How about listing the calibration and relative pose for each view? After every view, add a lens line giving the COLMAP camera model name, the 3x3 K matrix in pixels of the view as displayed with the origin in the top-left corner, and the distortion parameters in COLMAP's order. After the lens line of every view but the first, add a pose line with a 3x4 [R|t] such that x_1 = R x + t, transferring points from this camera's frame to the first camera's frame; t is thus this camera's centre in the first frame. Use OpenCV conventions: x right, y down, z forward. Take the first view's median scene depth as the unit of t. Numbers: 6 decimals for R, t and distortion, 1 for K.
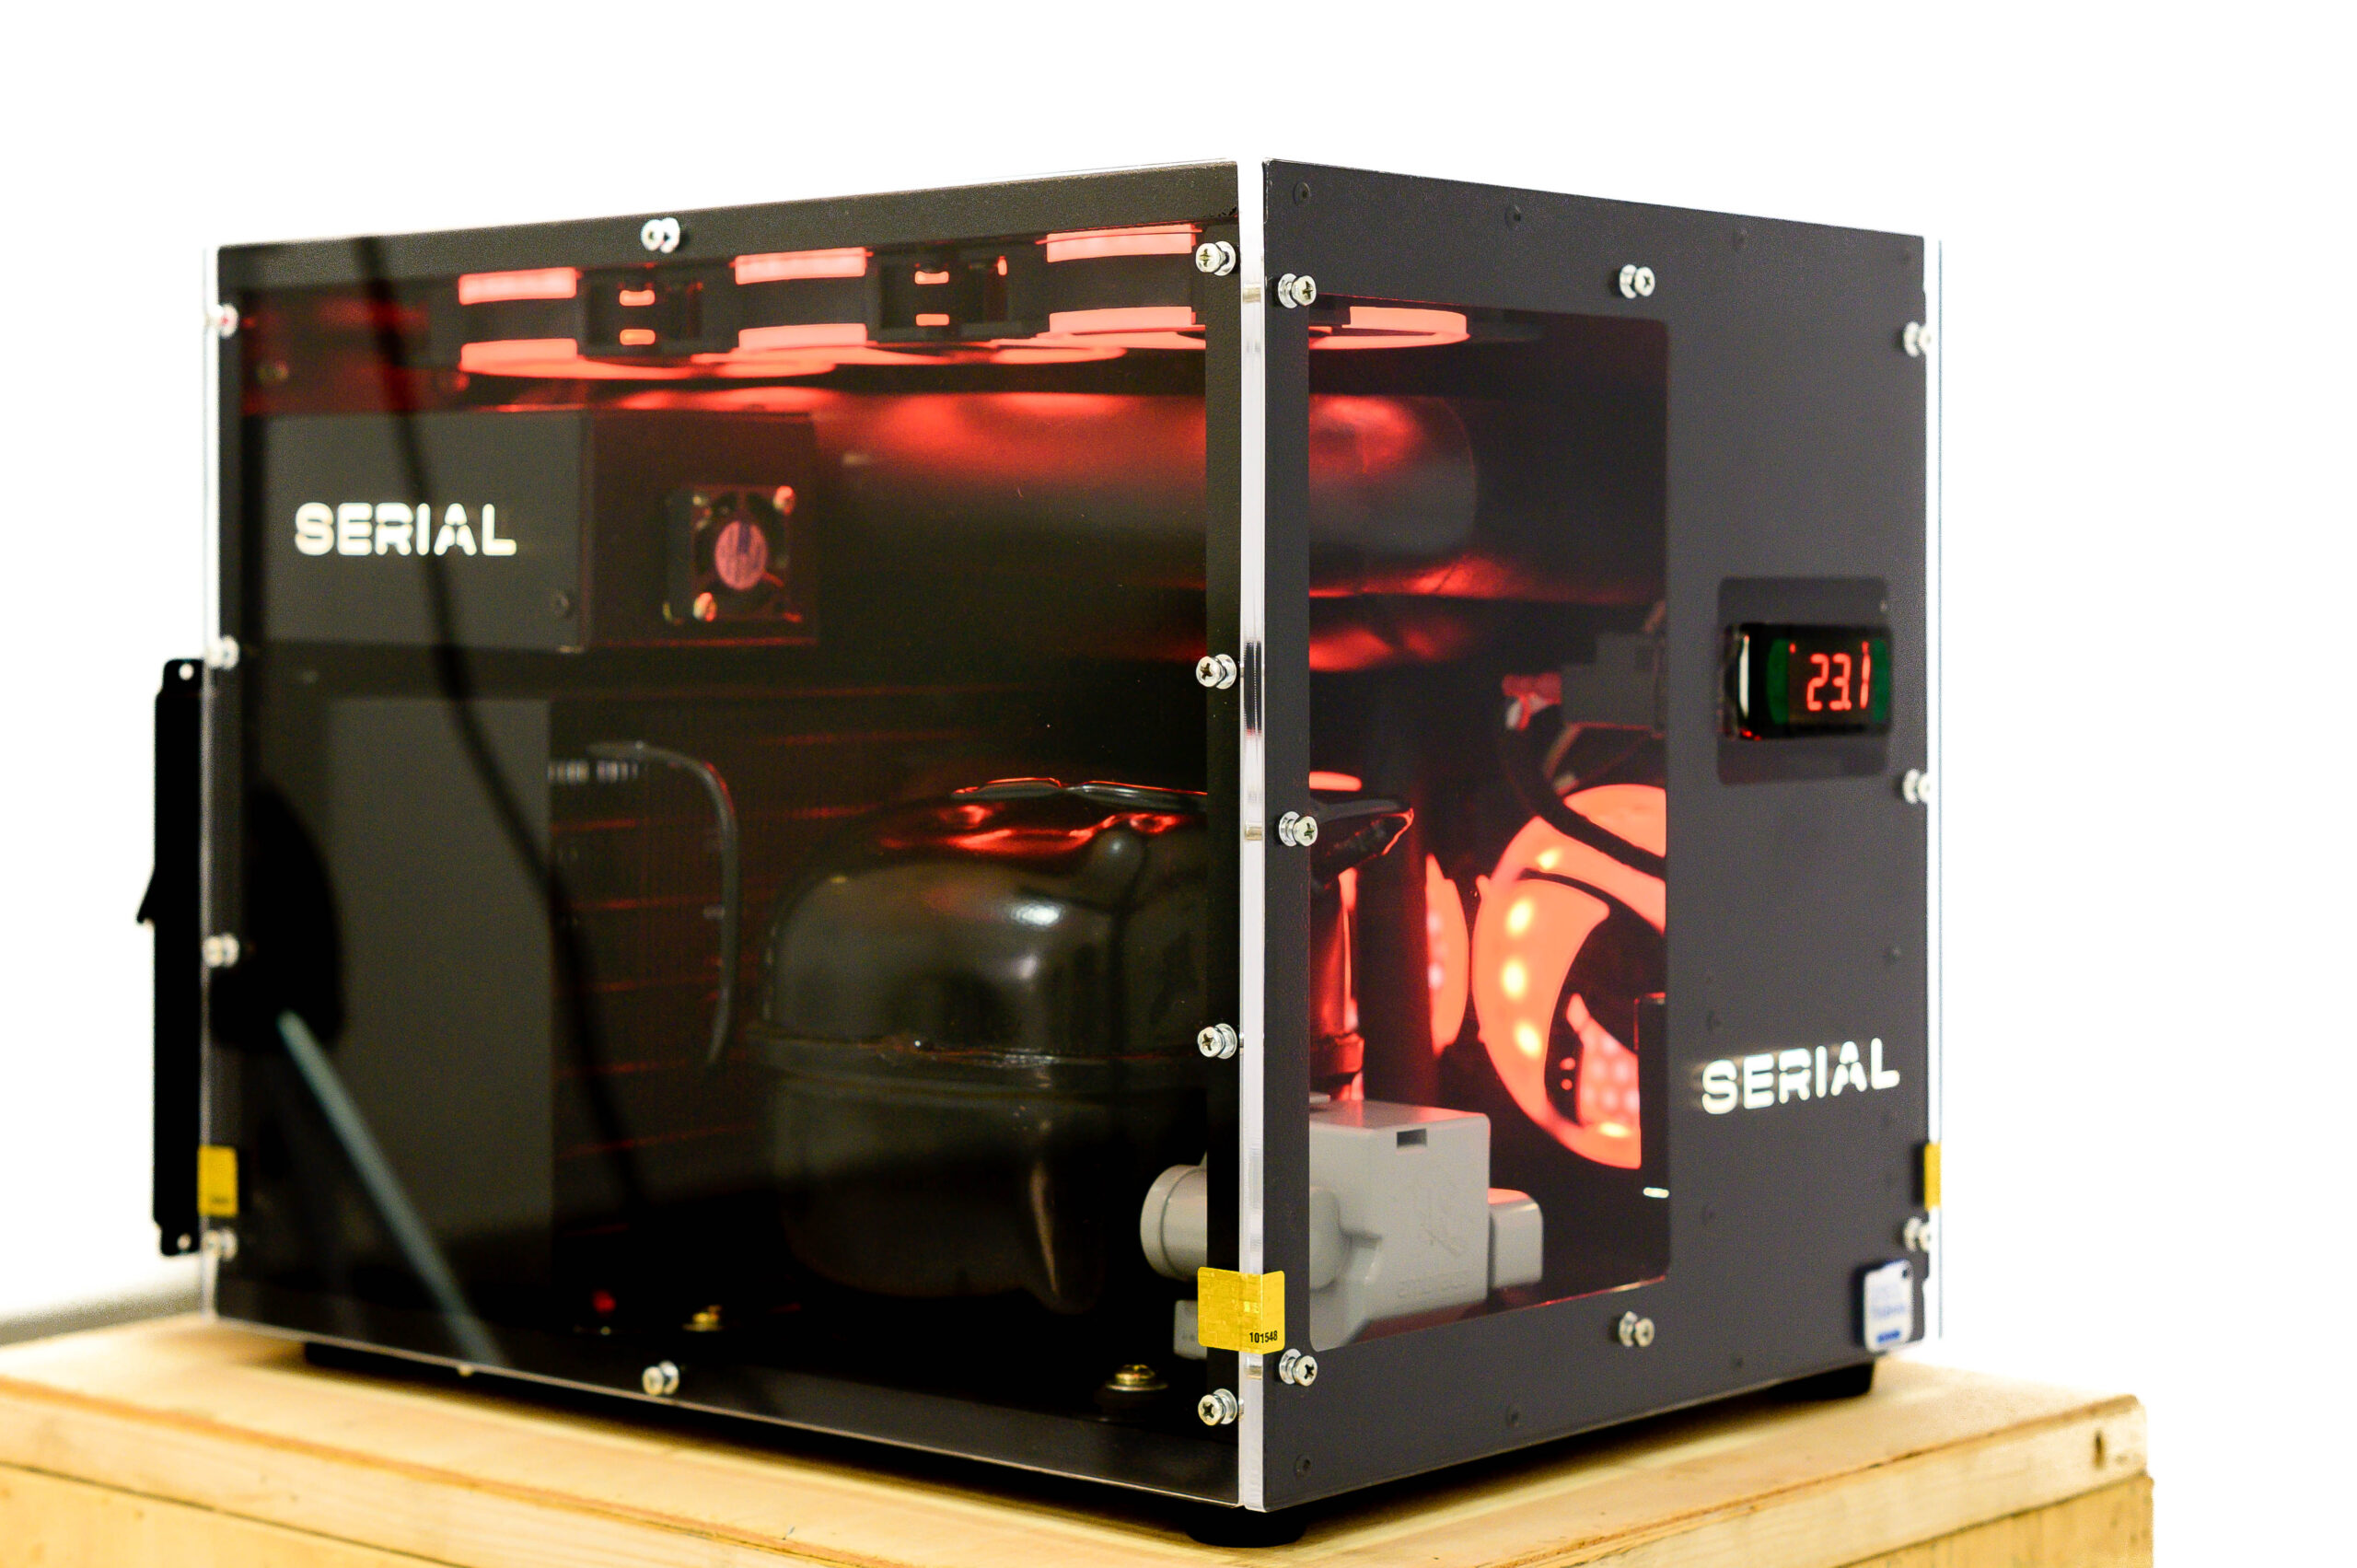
lens RADIAL K [[4172.7, 0, 1172.1], [0, 4172.7, 649.4], [0, 0, 1]] dist [0.065315, 0.000000]
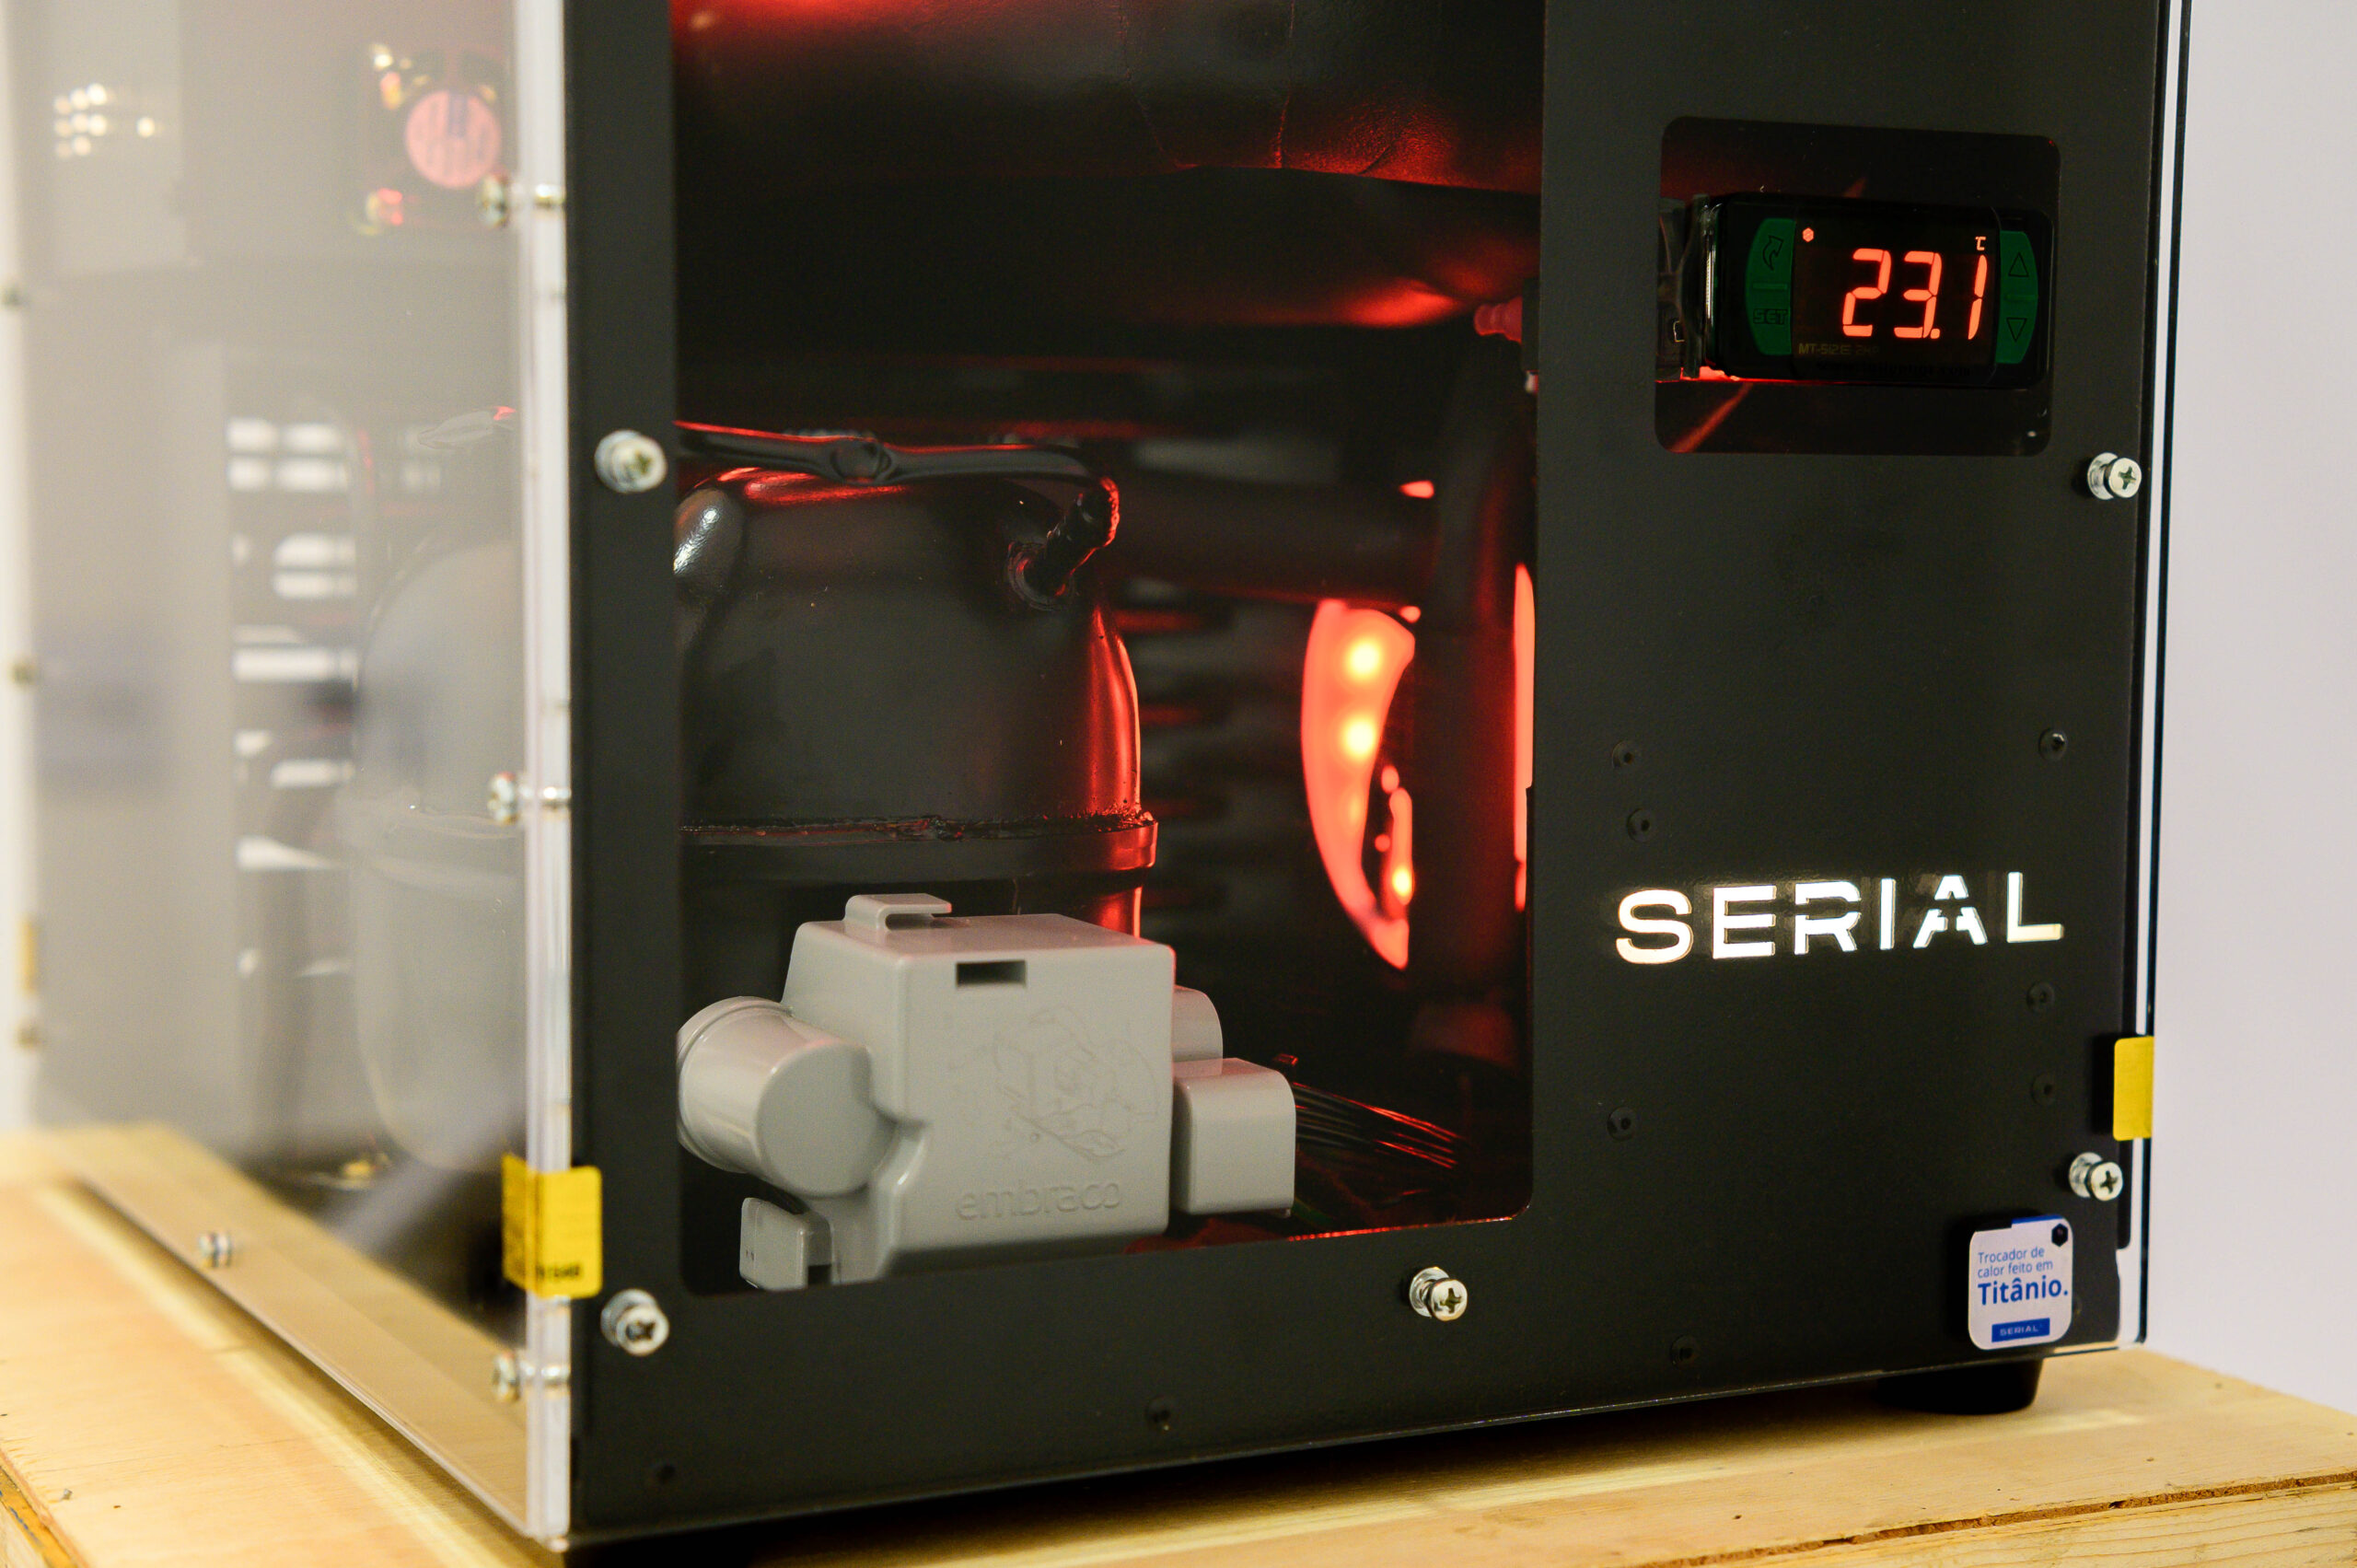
lens RADIAL K [[3700.8, 0, 1179.4], [0, 3700.8, 768.7], [0, 0, 1]] dist [0.061039, 0.000000]
pose [[0.932641, 0.038362, -0.358762, 0.259228], [-0.015250, 0.997634, 0.067032, 0.042971], [0.360484, -0.057045, 0.931019, 0.438992]]
